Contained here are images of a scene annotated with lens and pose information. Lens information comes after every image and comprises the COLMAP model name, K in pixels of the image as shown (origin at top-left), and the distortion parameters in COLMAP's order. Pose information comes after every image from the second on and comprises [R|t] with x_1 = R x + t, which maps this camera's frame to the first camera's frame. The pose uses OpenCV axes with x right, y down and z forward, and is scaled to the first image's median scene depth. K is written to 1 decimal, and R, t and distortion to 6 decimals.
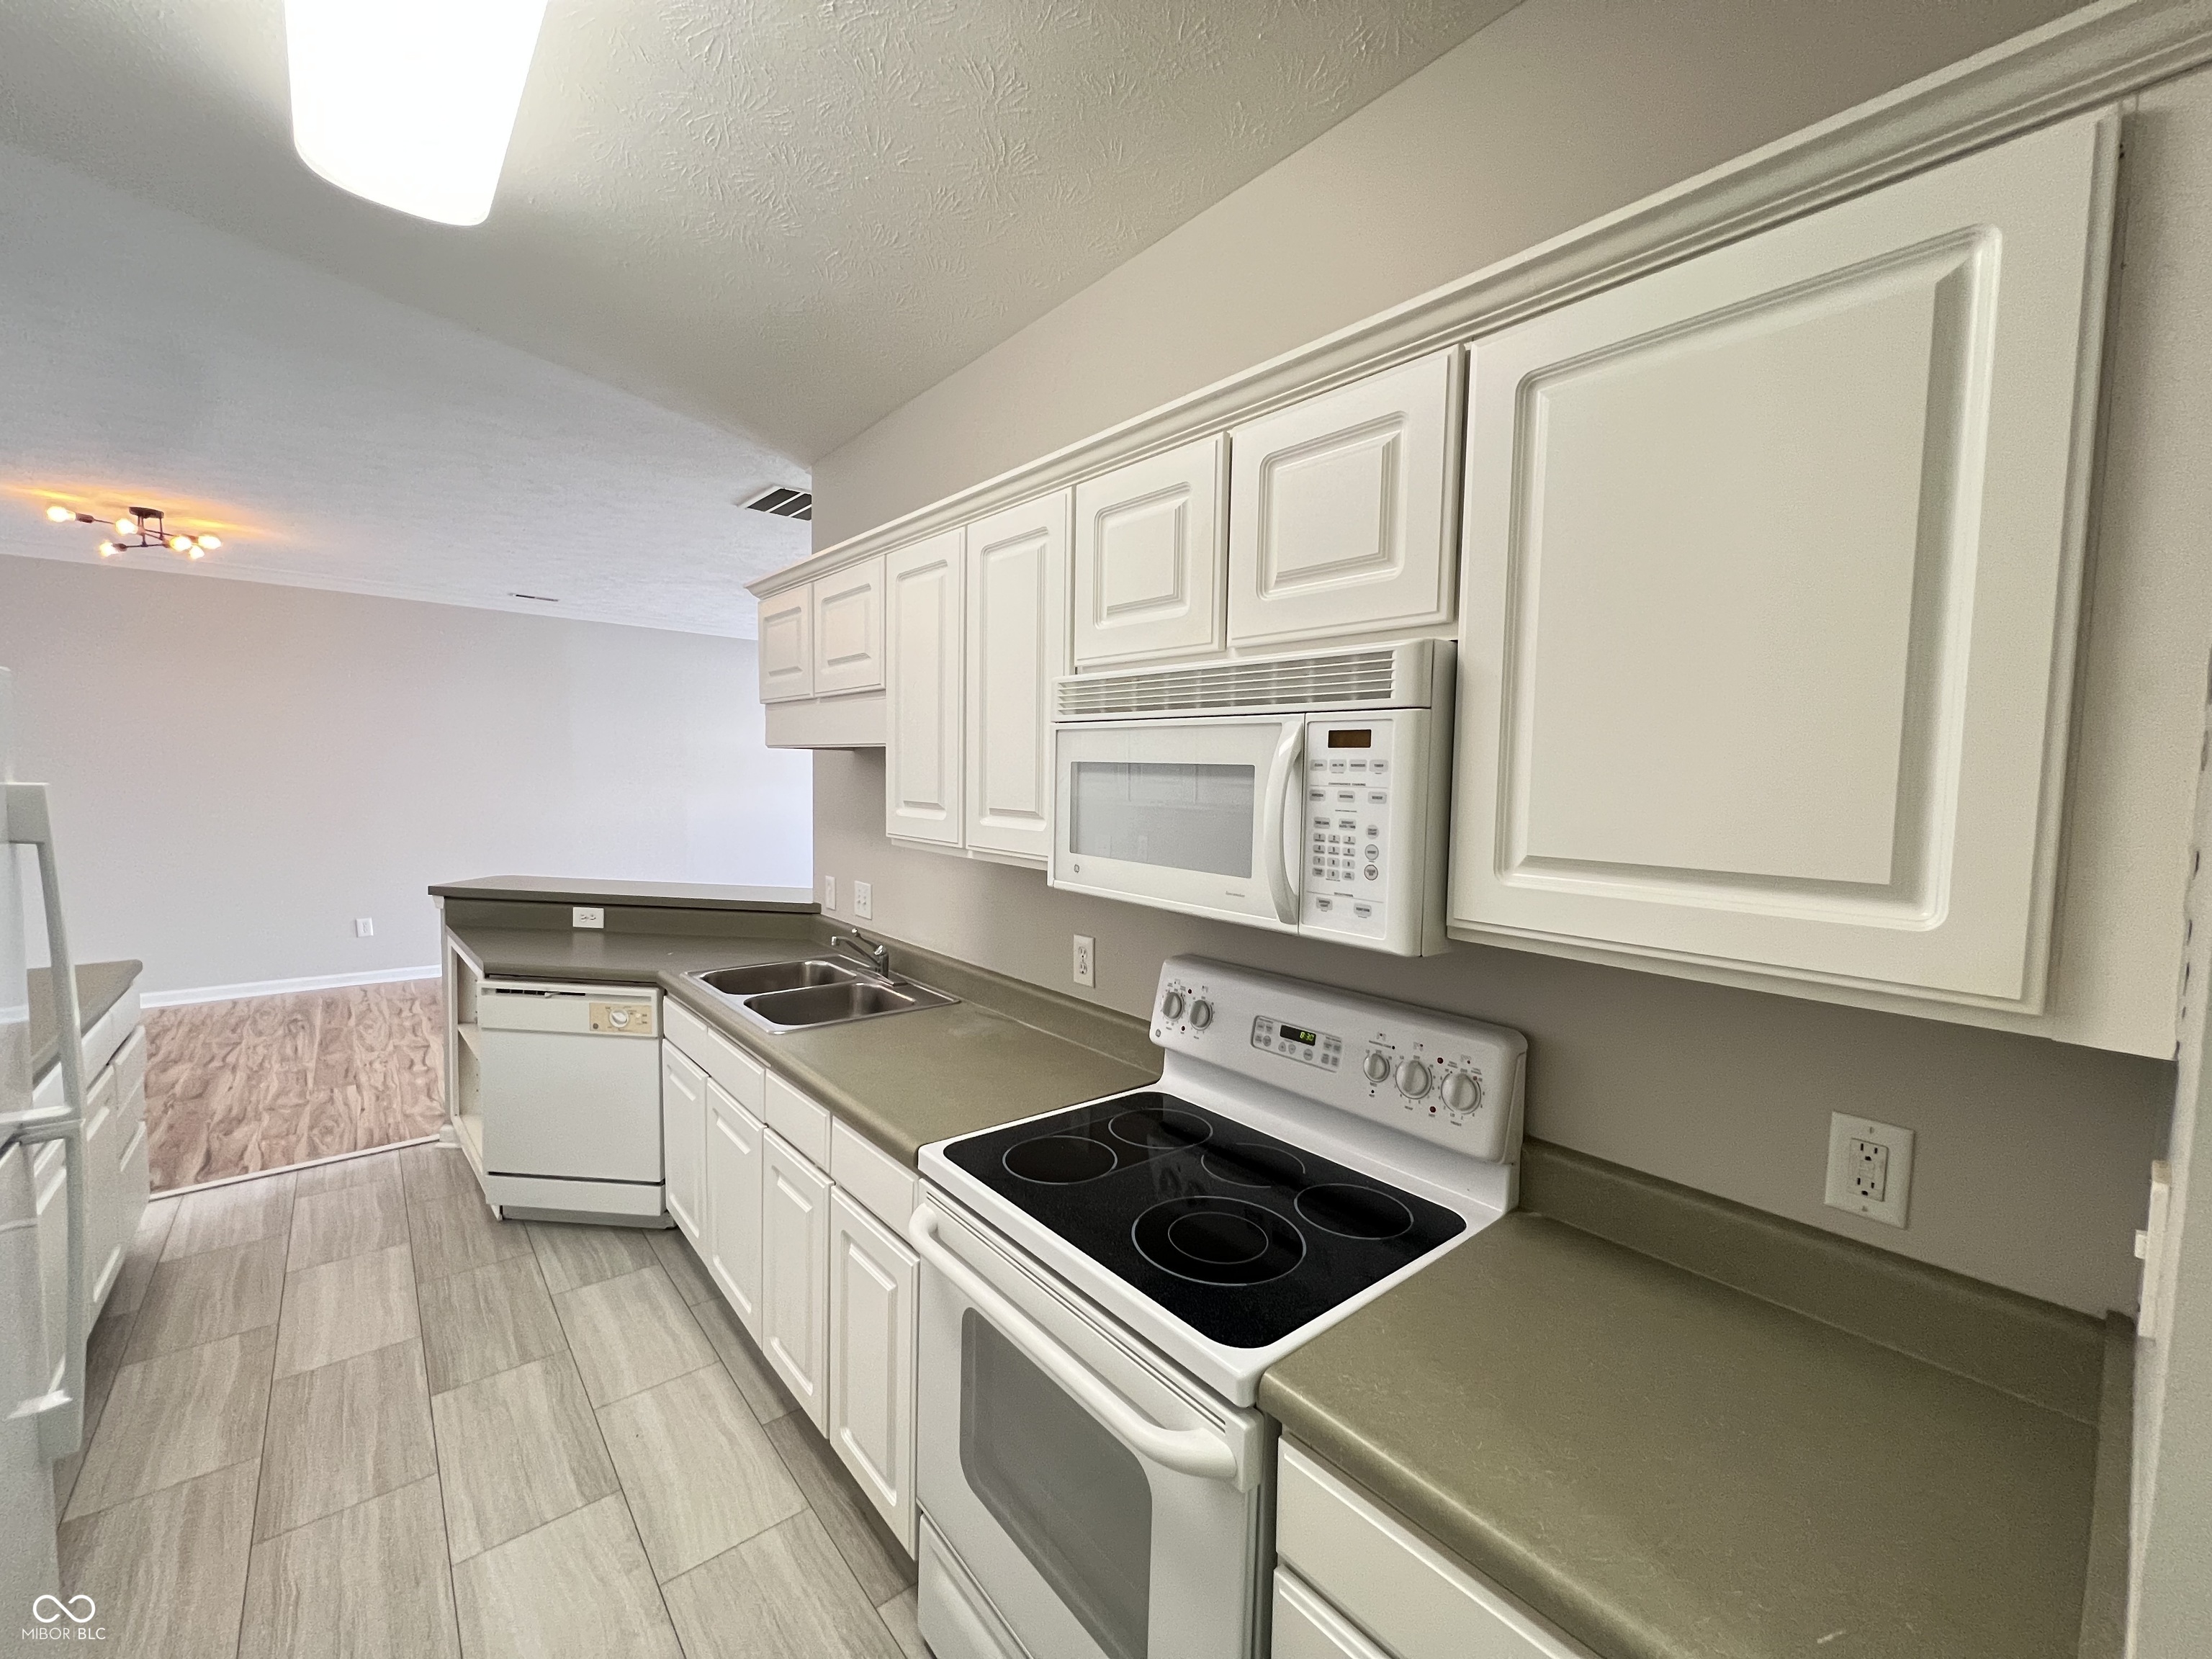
lens RADIAL K [[883.5, 0, 1101.2], [0, 883.5, 833.5], [0, 0, 1]] dist [-0.001690, 0.000545]
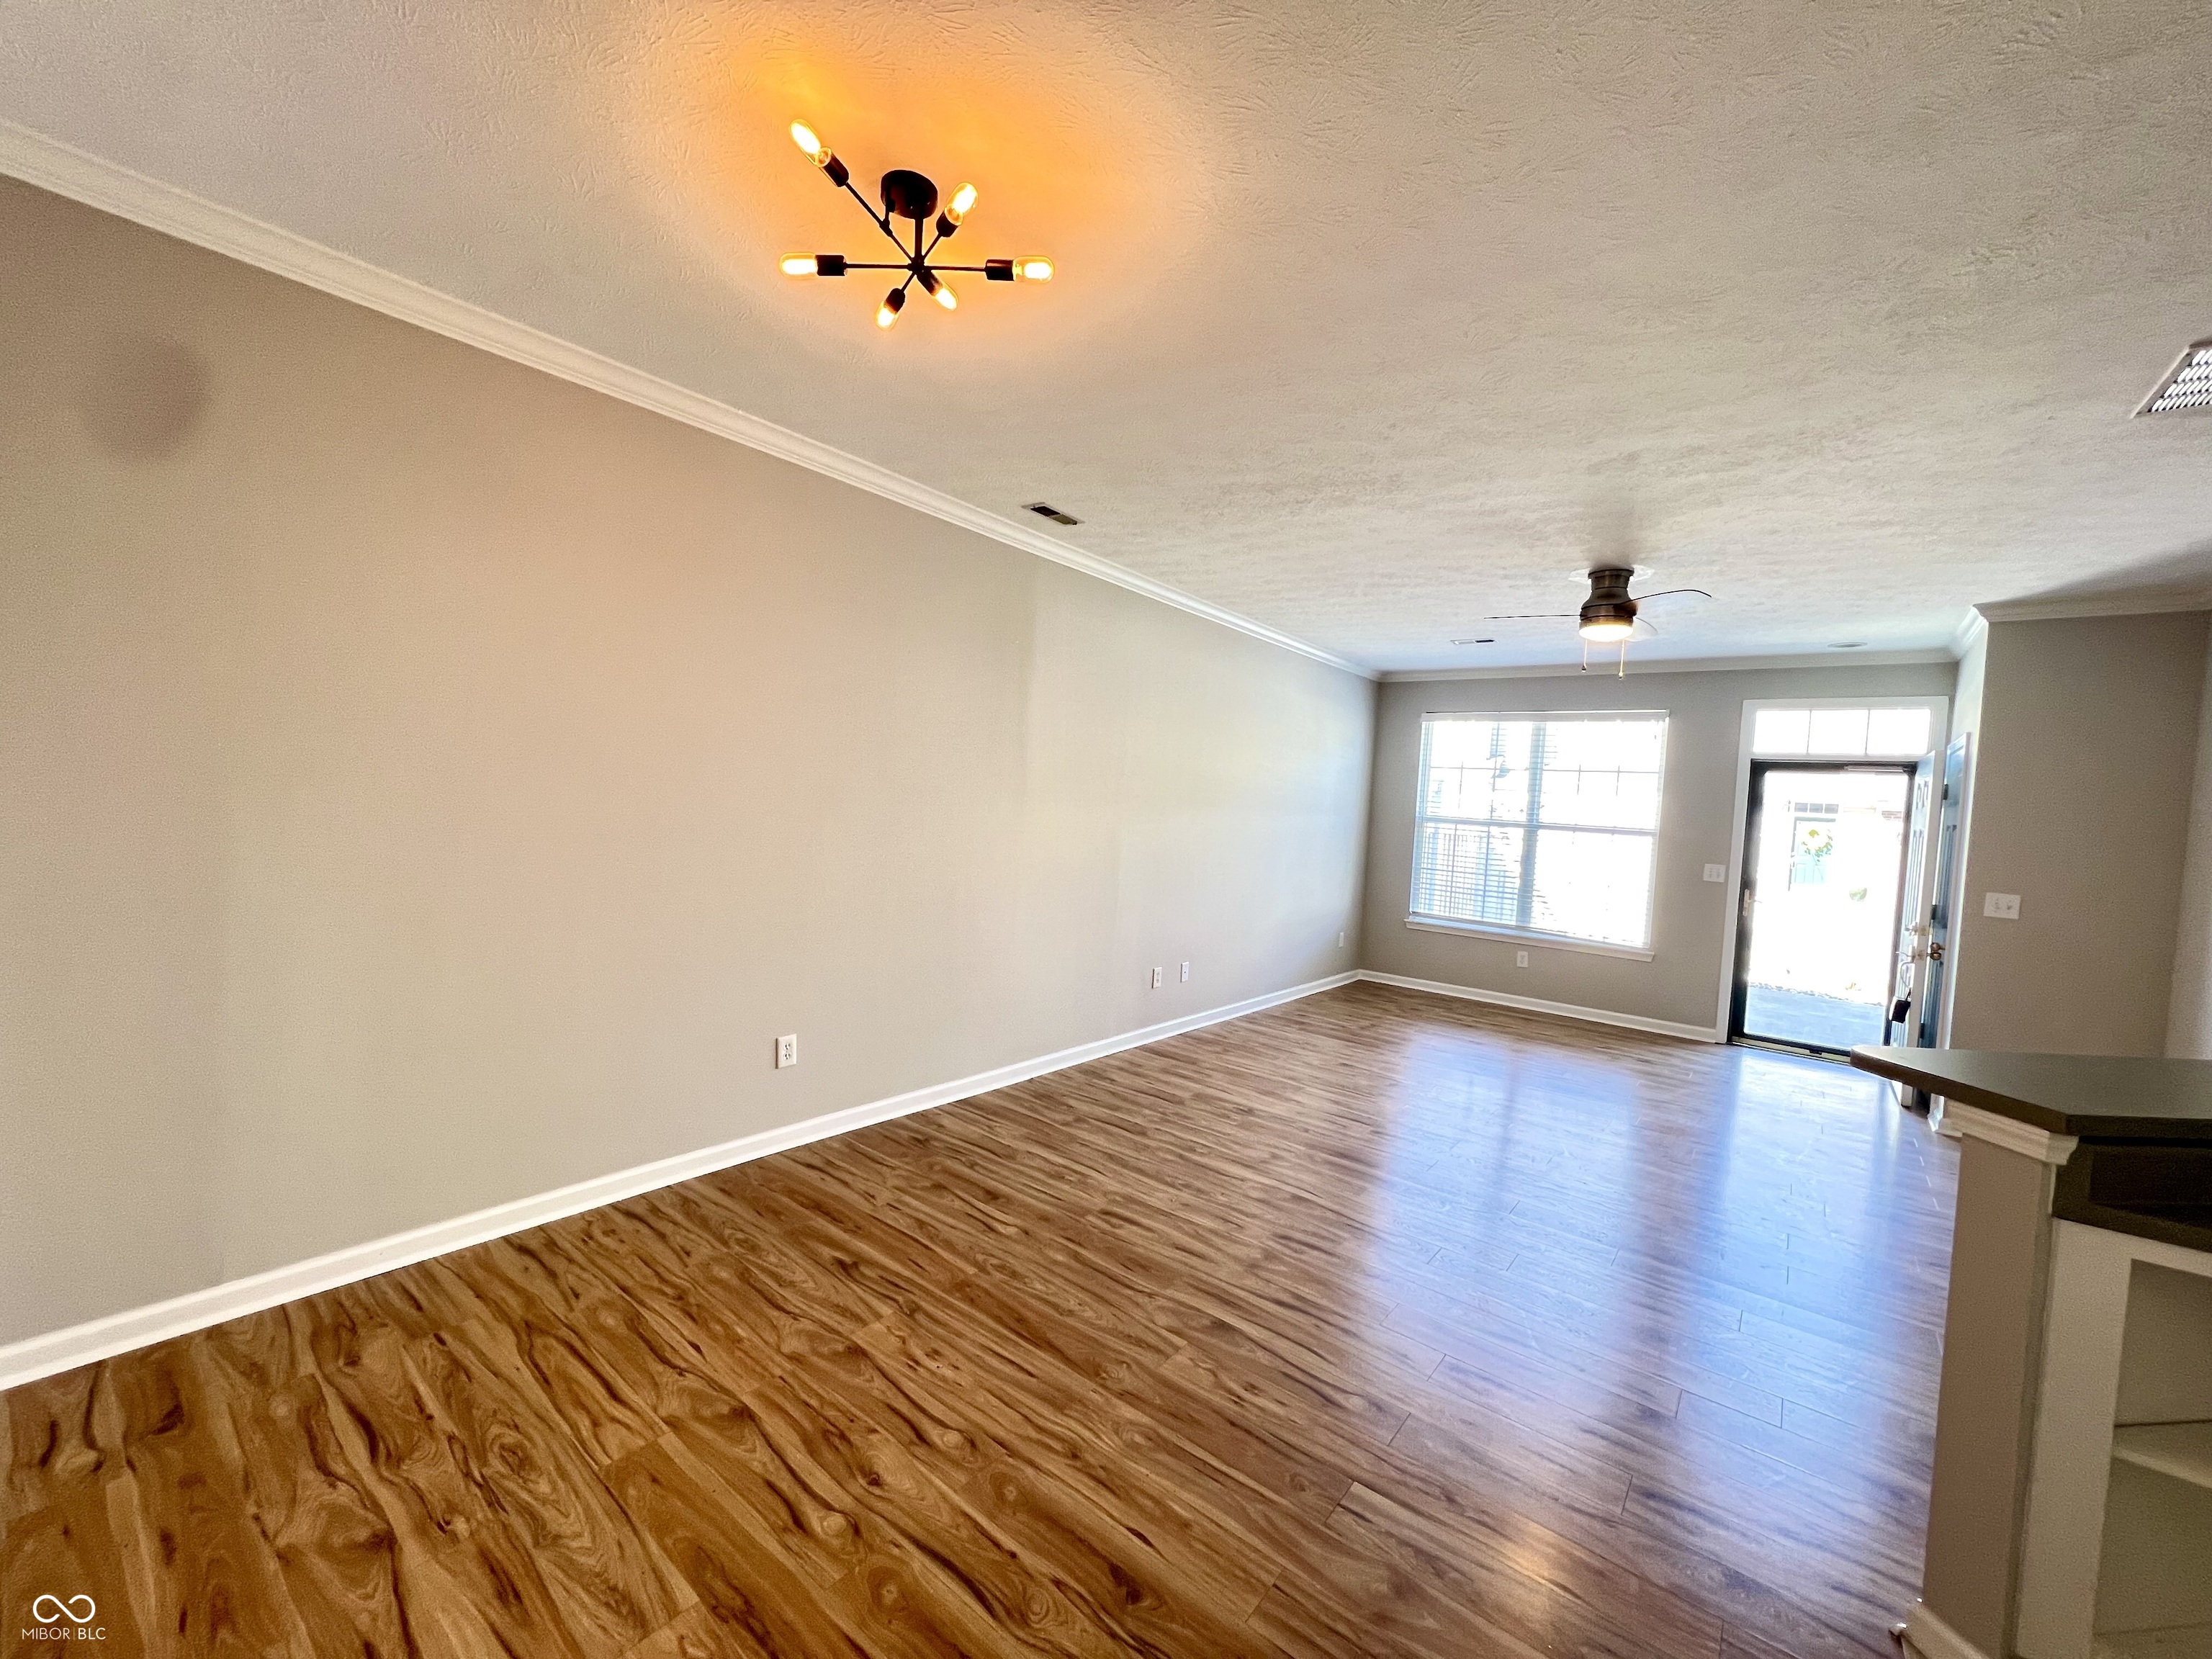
lens RADIAL K [[883.5, 0, 1101.5], [0, 883.5, 832.3], [0, 0, 1]] dist [-0.001690, 0.000545]
pose [[0.980796, 0.029296, 0.192822, -2.141283], [-0.026107, 0.999477, -0.019062, -0.088290], [-0.193280, 0.013662, 0.981049, 1.124300]]
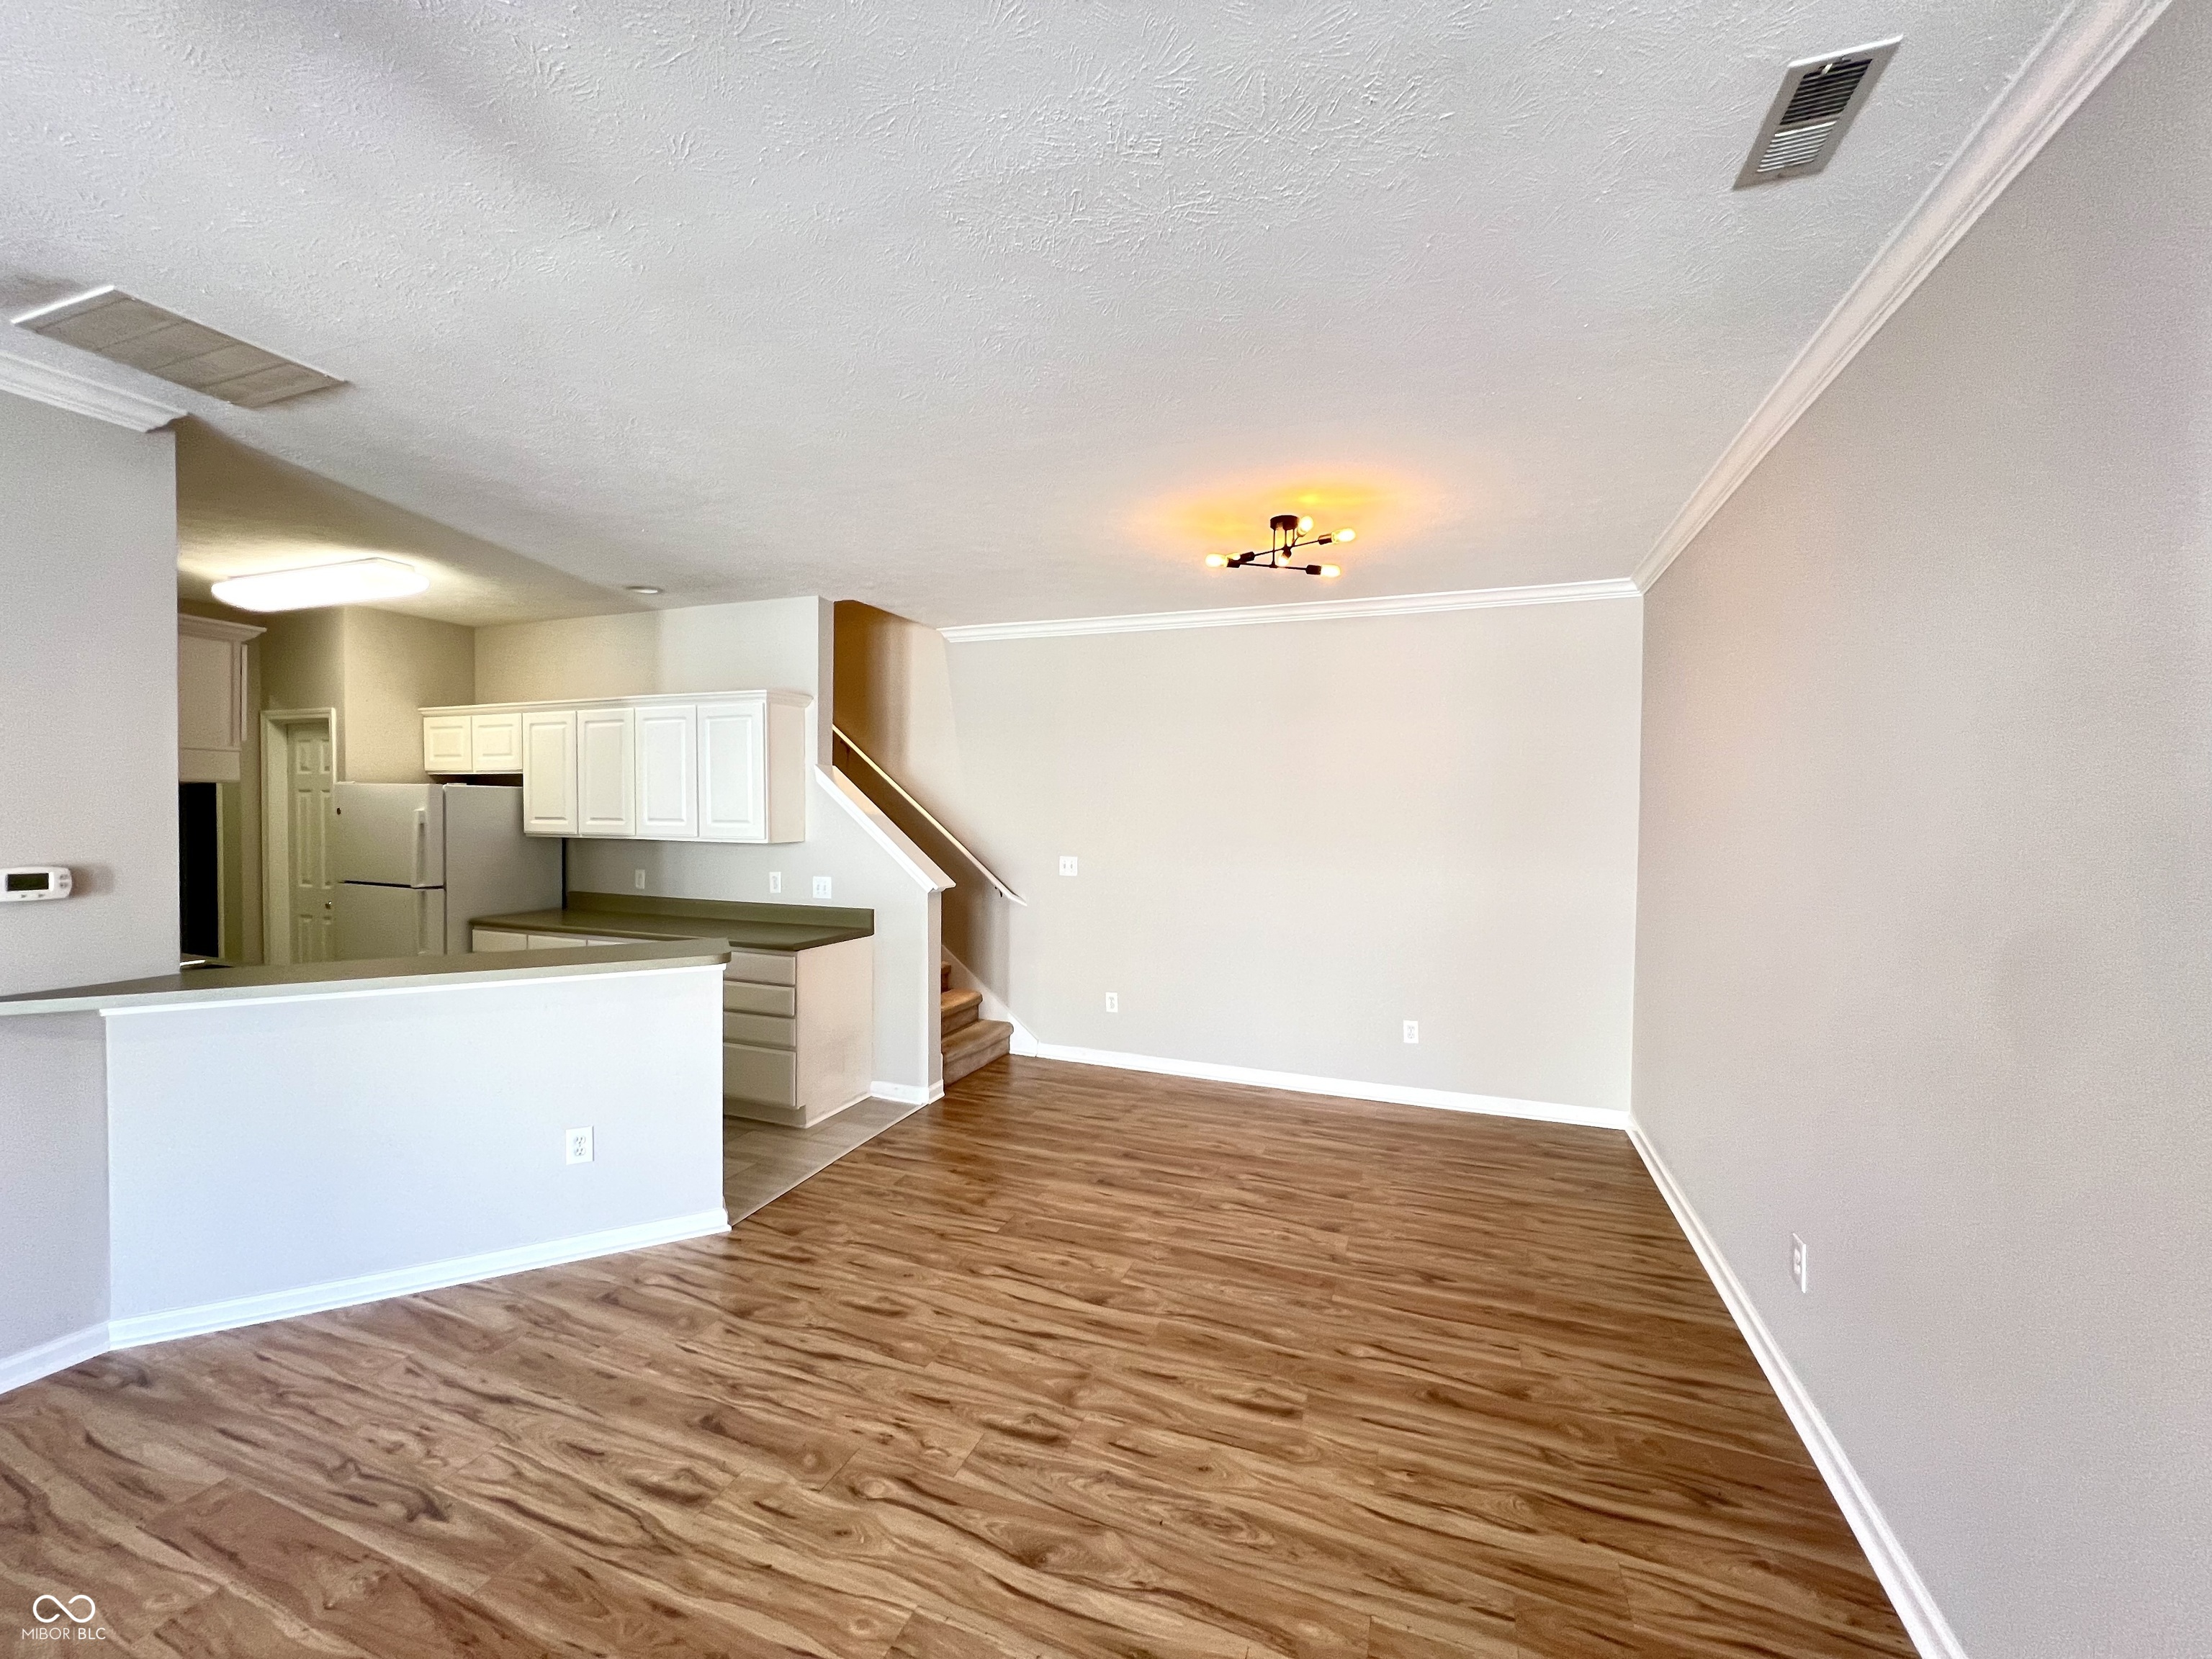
lens RADIAL K [[883.5, 0, 1099.7], [0, 883.5, 832.3], [0, 0, 1]] dist [-0.001690, 0.000545]
pose [[-0.878930, -0.021986, -0.476444, -1.089547], [-0.063997, 0.995340, 0.072130, -0.250389], [0.472638, 0.093889, -0.876241, 3.362646]]
